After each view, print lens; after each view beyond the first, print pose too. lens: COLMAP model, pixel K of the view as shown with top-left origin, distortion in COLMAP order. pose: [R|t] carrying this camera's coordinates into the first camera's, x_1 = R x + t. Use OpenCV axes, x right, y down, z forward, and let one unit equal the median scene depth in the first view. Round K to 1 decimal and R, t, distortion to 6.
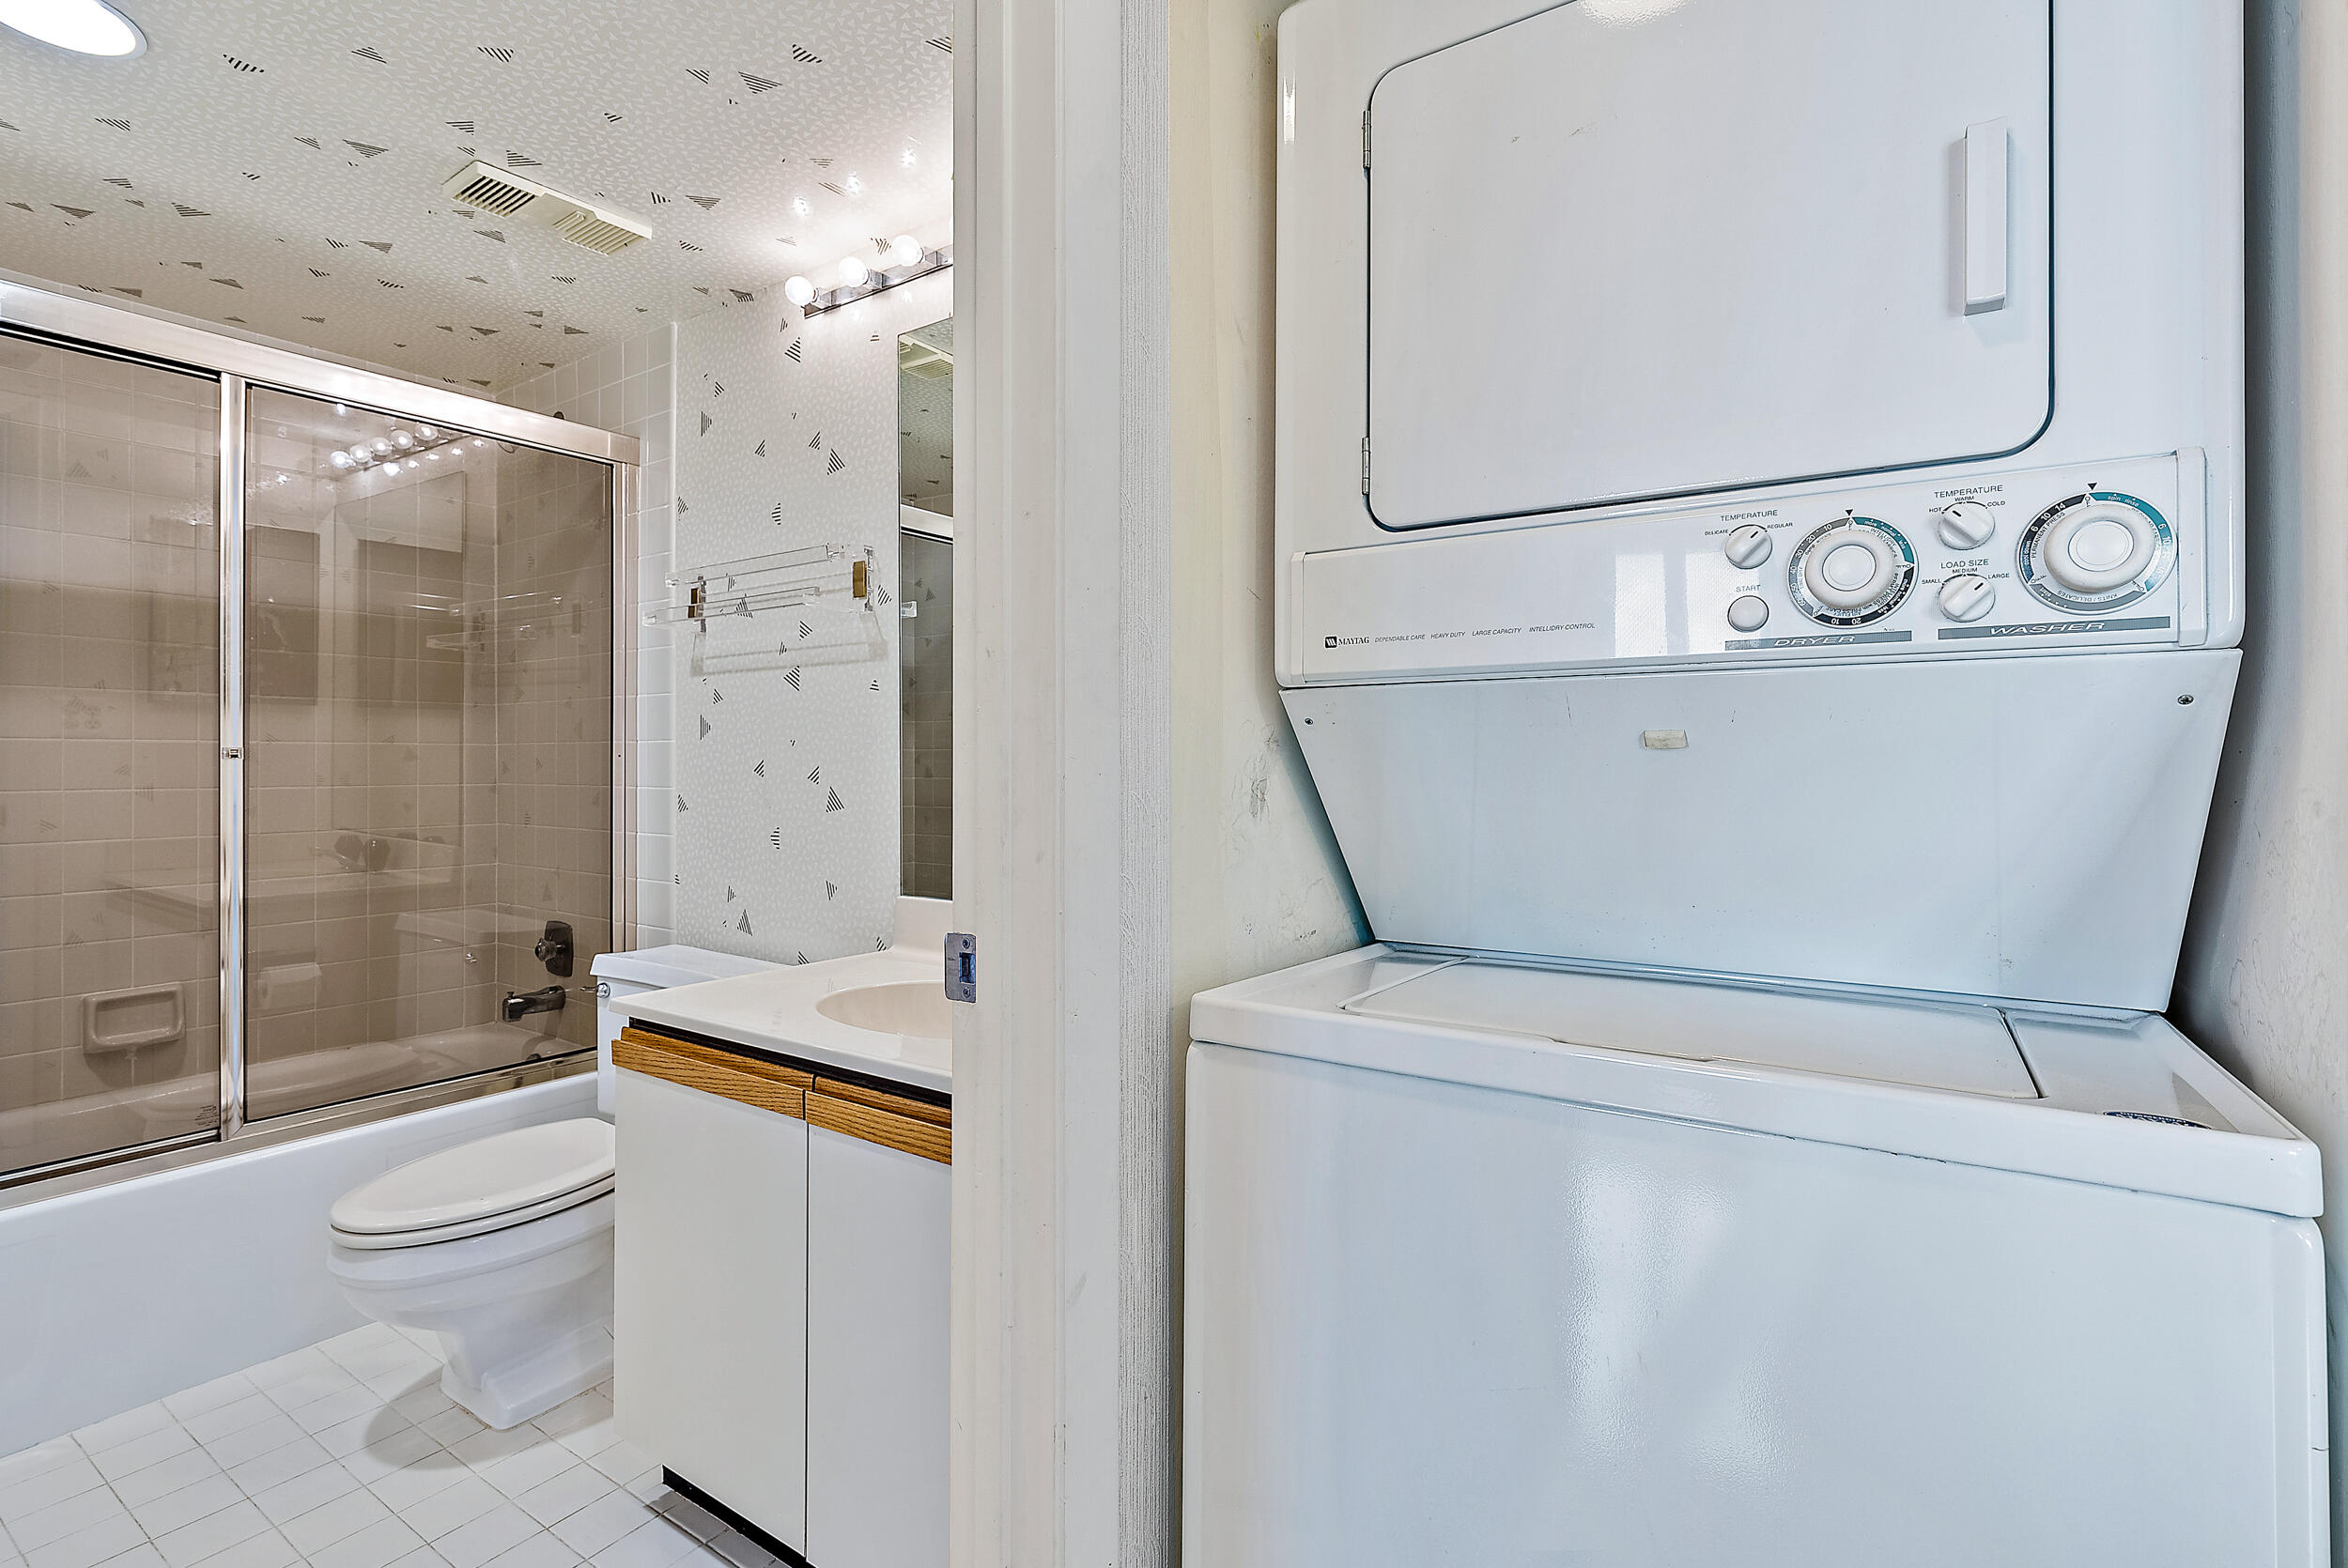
lens RADIAL K [[1082.0, 0, 1171.0], [0, 1082.0, 767.5], [0, 0, 1]] dist [0.008259, -0.002172]
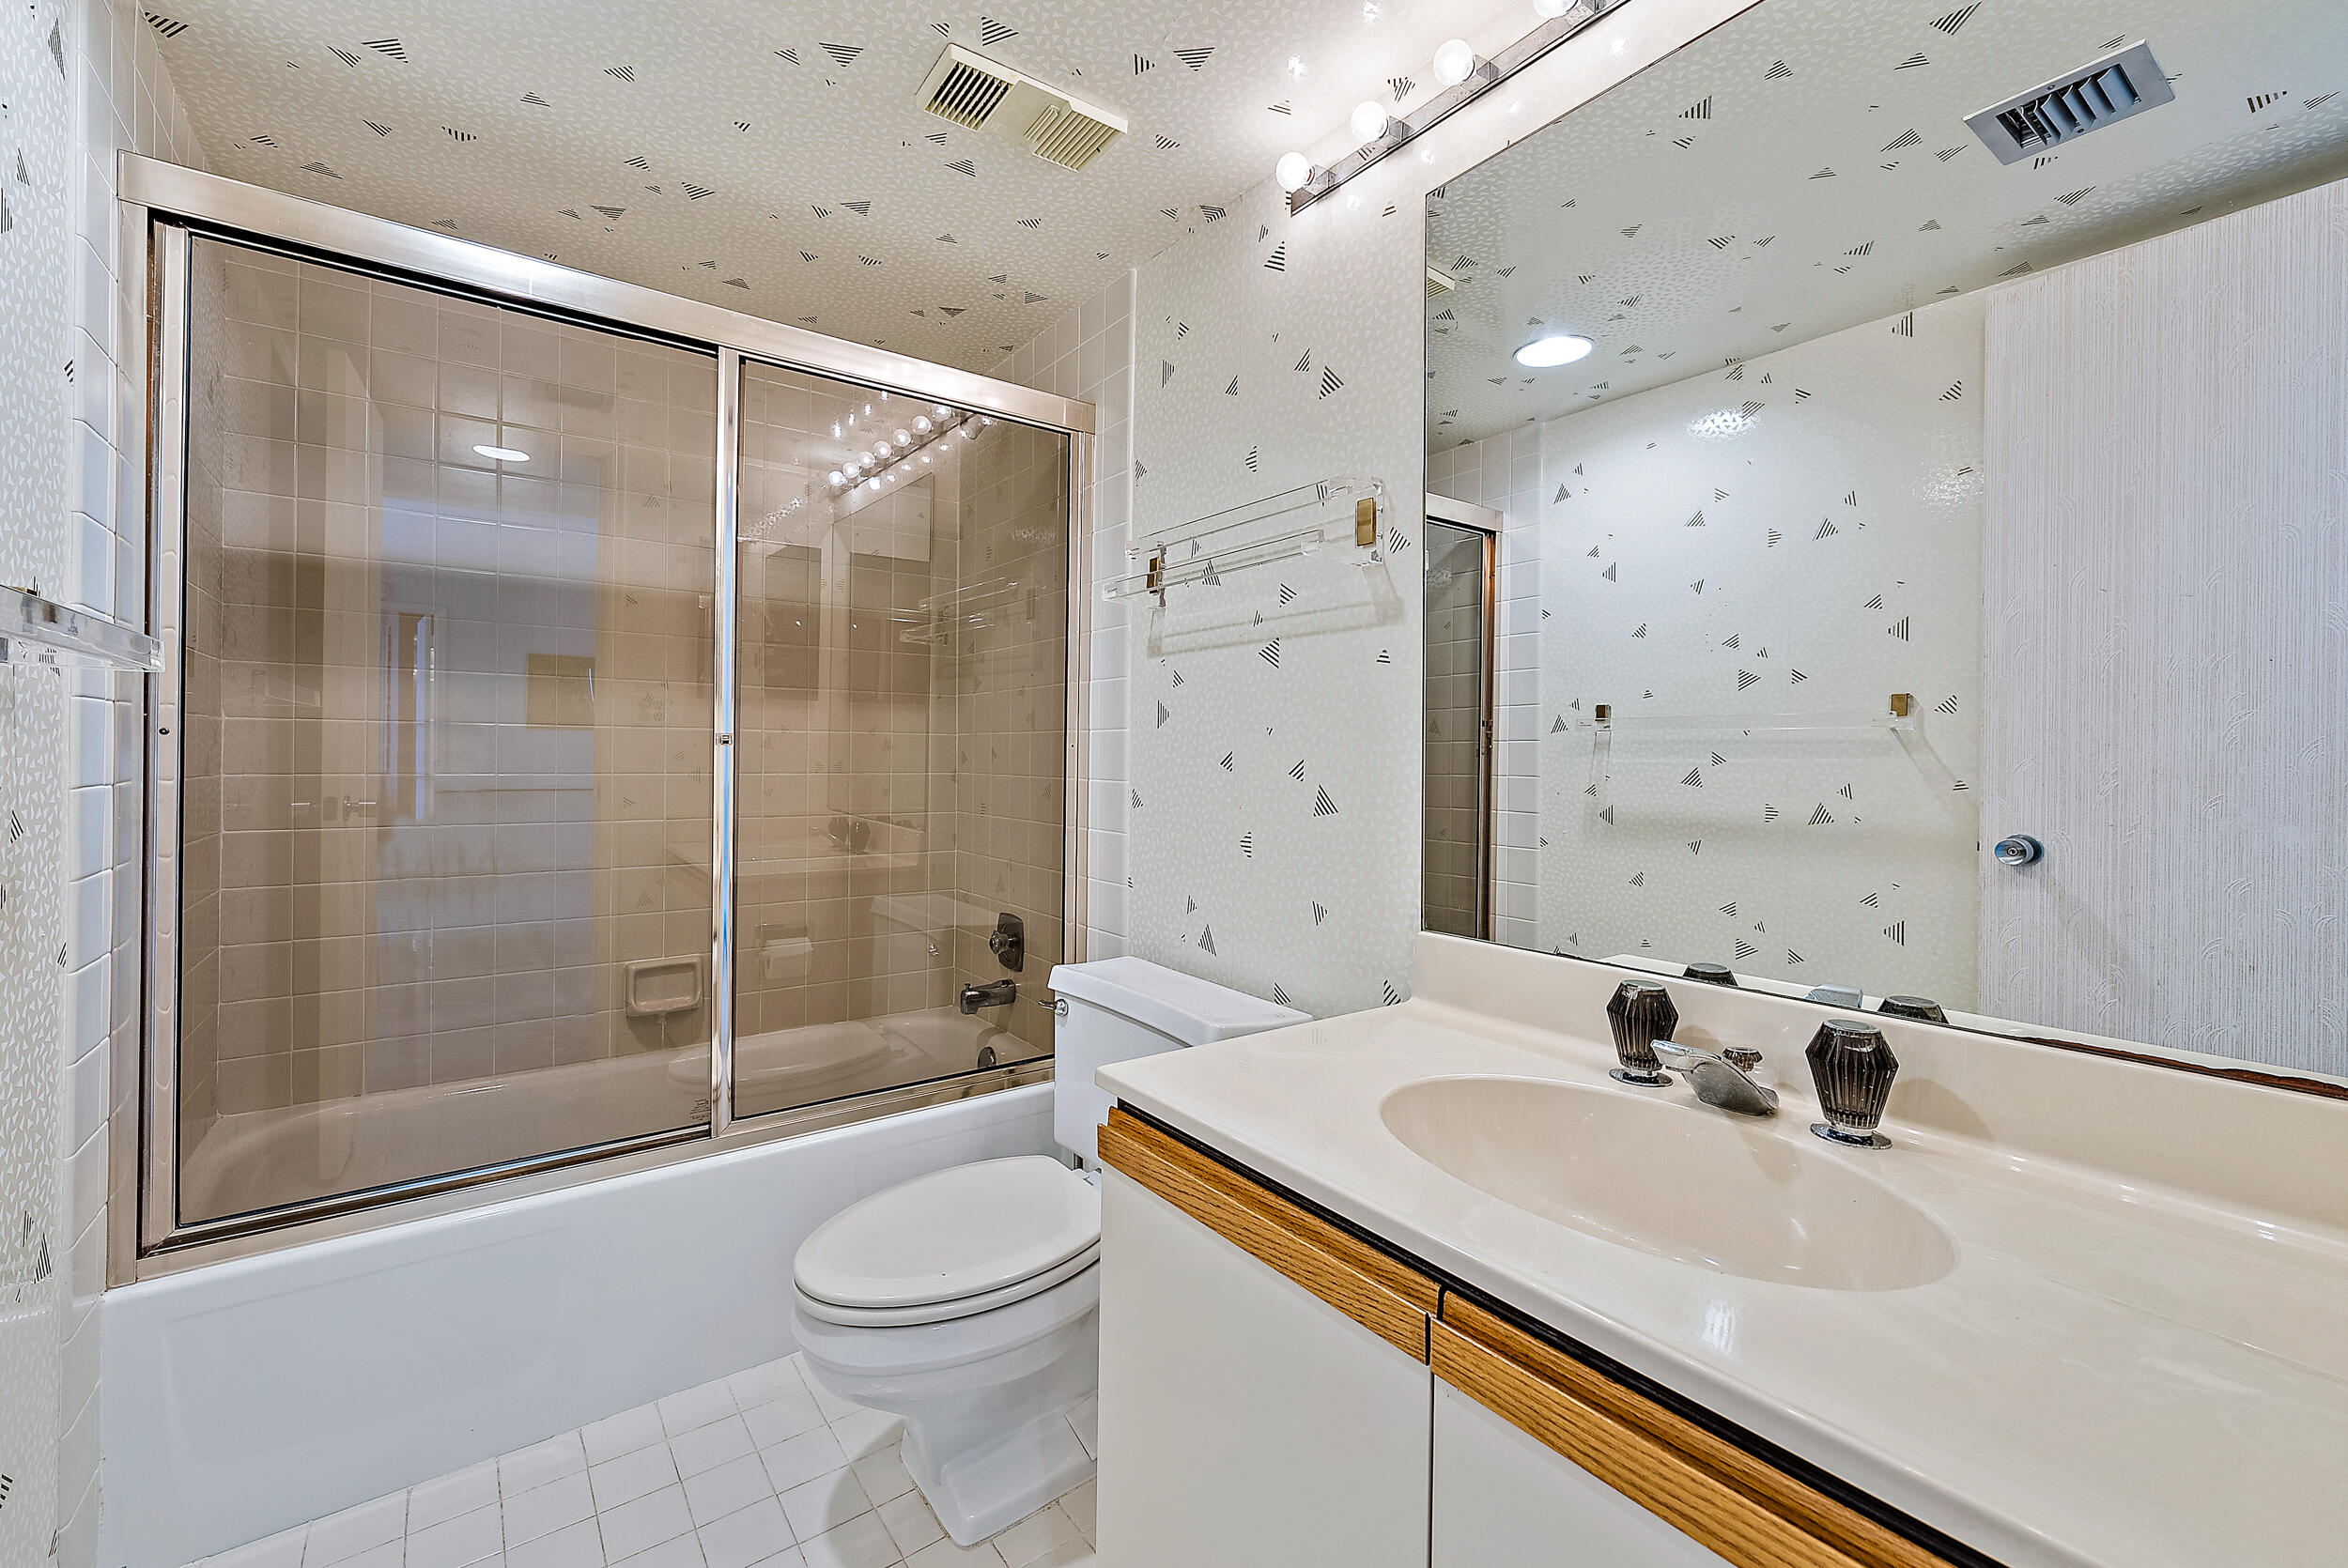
lens RADIAL K [[979.4, 0, 1173.7], [0, 979.4, 773.0], [0, 0, 1]] dist [0.002363, -0.000772]
pose [[0.945234, 0.016570, -0.325972, -0.173257], [-0.012986, 0.999829, 0.013167, 0.000458], [0.326135, -0.008213, 0.945288, 0.264985]]
